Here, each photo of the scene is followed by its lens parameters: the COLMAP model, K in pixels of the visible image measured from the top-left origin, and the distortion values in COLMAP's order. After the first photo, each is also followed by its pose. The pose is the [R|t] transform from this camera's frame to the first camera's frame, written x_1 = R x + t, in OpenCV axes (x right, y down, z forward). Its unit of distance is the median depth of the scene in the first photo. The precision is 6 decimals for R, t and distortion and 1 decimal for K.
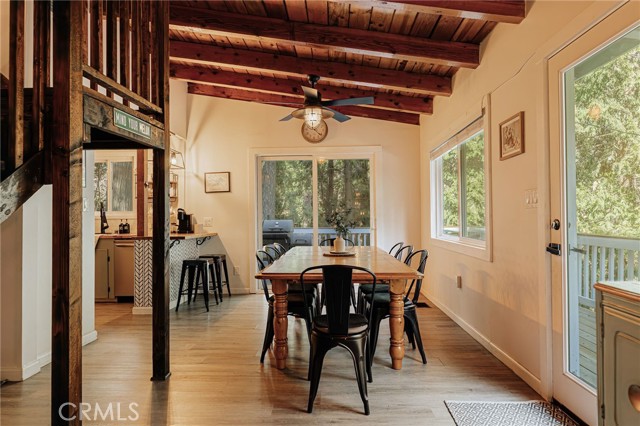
lens RADIAL K [[380.8, 0, 321.5], [0, 380.8, 215.2], [0, 0, 1]] dist [0.008800, 0.001071]
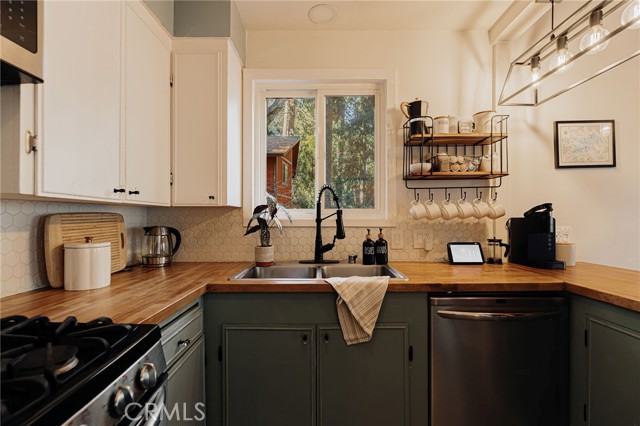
lens RADIAL K [[302.1, 0, 322.7], [0, 302.1, 217.1], [0, 0, 1]] dist [-0.003437, -0.000476]
pose [[0.998728, 0.011627, 0.049070, -0.588424], [-0.012034, 0.999895, 0.008013, -0.003241], [-0.048971, -0.008593, 0.998763, 0.681498]]
